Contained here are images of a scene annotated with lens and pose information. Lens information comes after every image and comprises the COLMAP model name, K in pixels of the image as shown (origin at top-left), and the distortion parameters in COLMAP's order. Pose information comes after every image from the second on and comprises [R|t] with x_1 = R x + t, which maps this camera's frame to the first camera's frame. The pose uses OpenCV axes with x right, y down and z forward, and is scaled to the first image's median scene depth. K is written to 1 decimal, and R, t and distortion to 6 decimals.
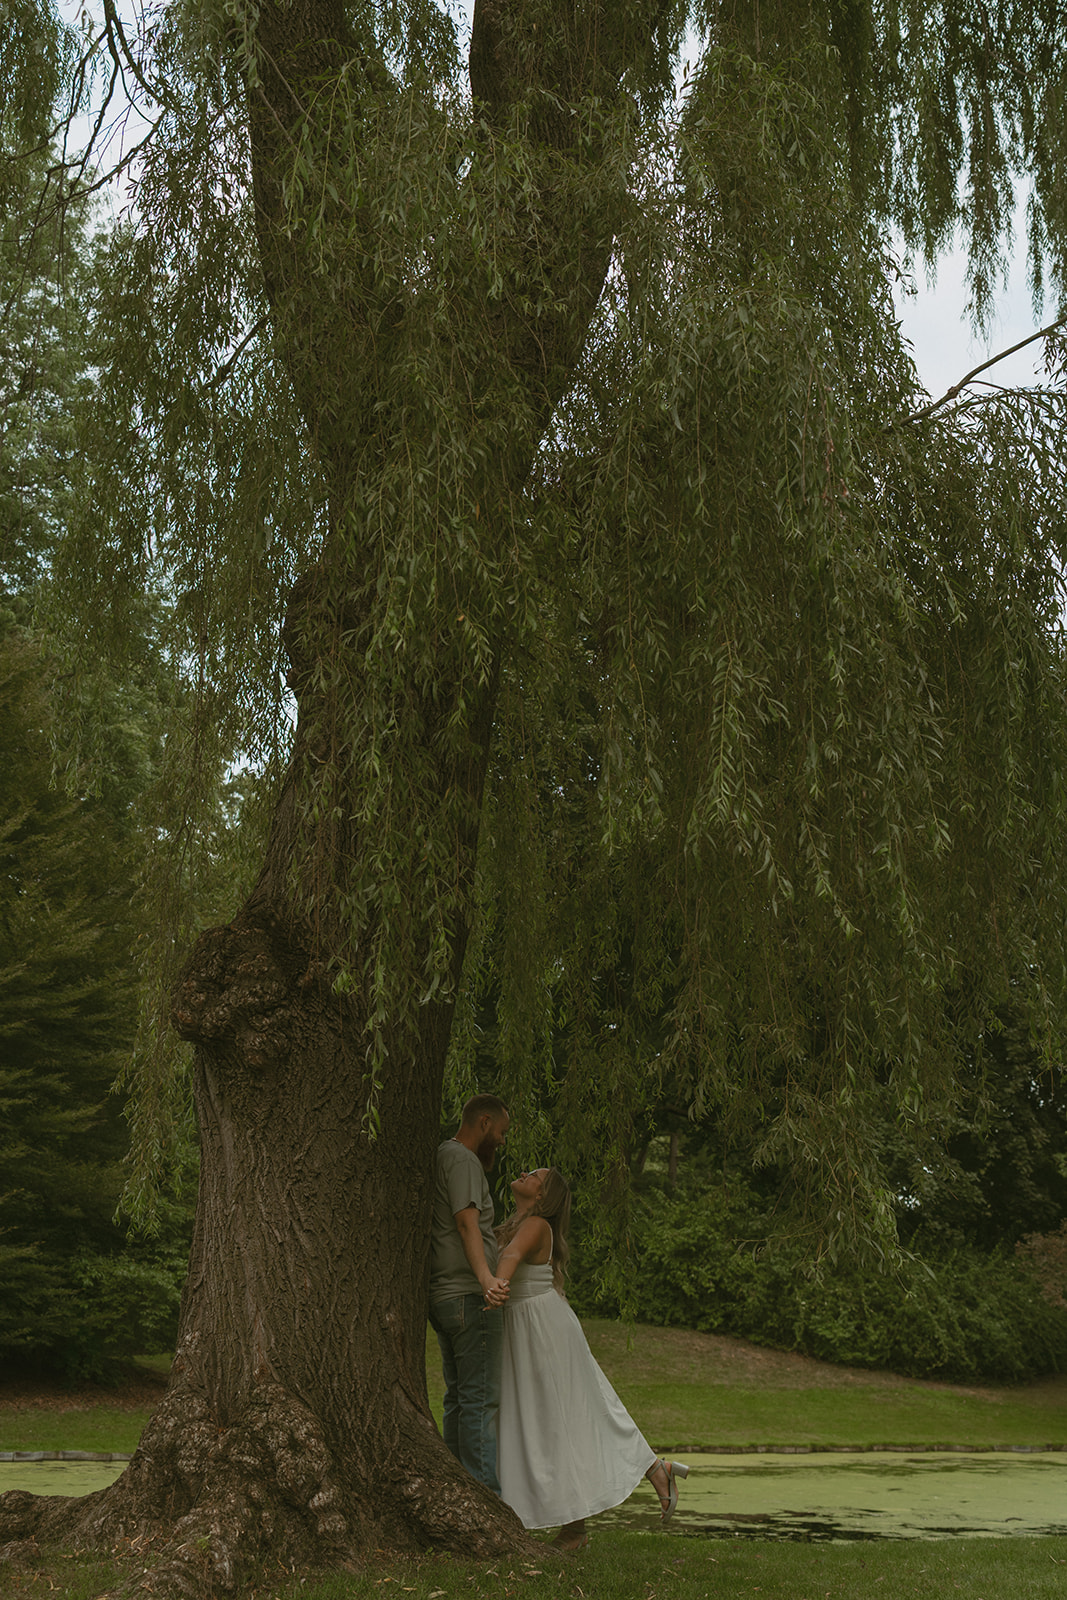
lens RADIAL K [[1711.2, 0, 533.5], [0, 1711.2, 800.0], [0, 0, 1]] dist [-0.003278, 0.005192]
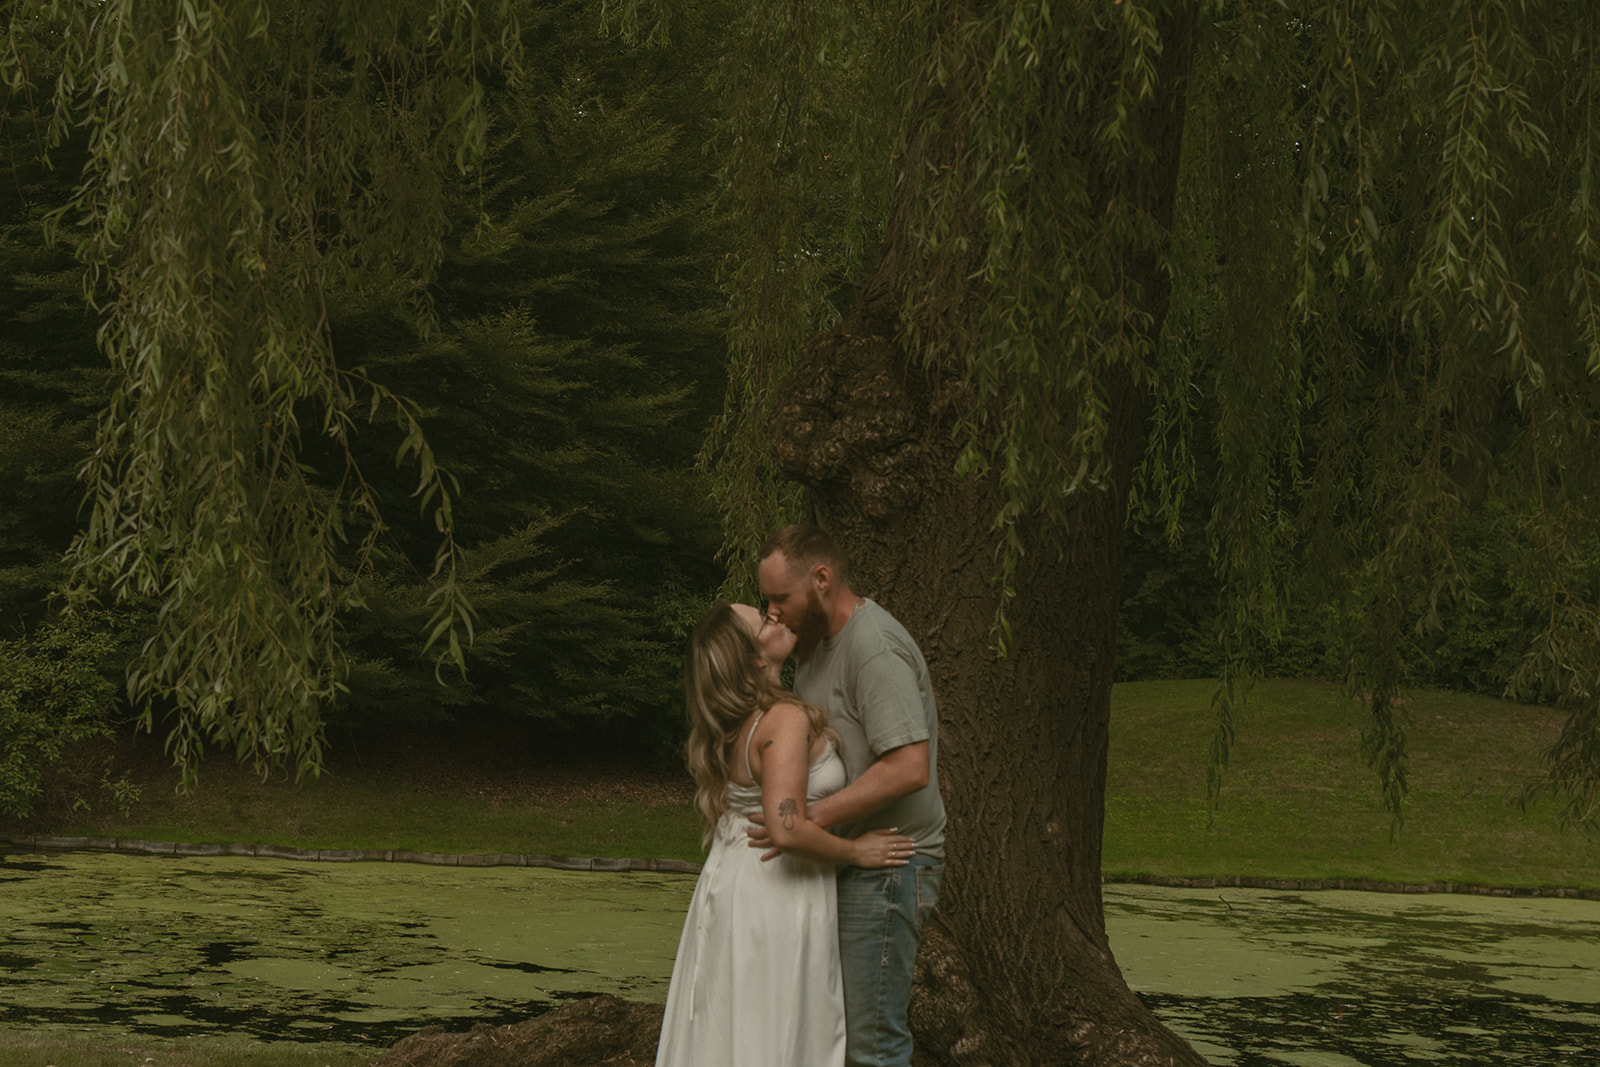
lens RADIAL K [[2917.8, 0, 749.9], [0, 2917.8, 387.7], [0, 0, 1]] dist [-0.000872, 0.038528]
pose [[0.975226, 0.016546, -0.220593, 0.073603], [0.035242, 0.972843, 0.228769, -0.208001], [0.218388, -0.230876, 0.948158, -0.261970]]
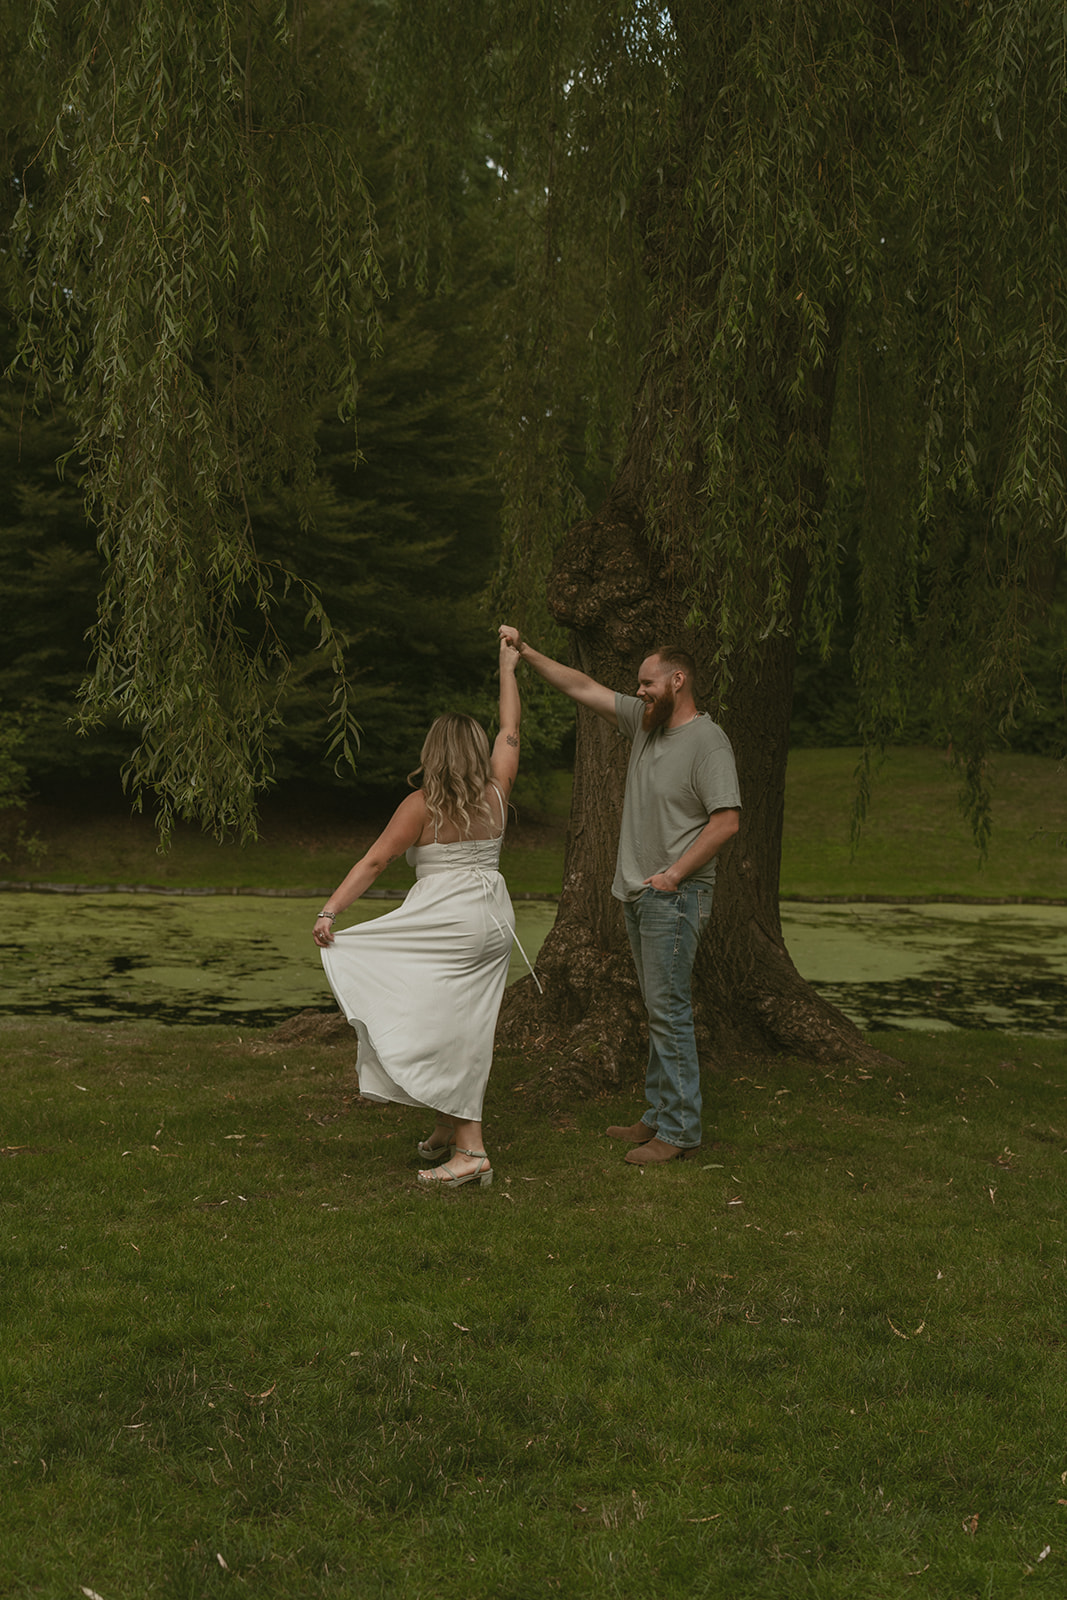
lens RADIAL K [[2367.3, 0, 533.5], [0, 2367.3, 800.0], [0, 0, 1]] dist [0.023280, -0.008475]
pose [[0.981960, 0.027429, -0.187090, 0.070707], [0.040188, 0.936546, 0.348234, -0.292038], [0.184770, -0.349470, 0.918548, -0.459618]]
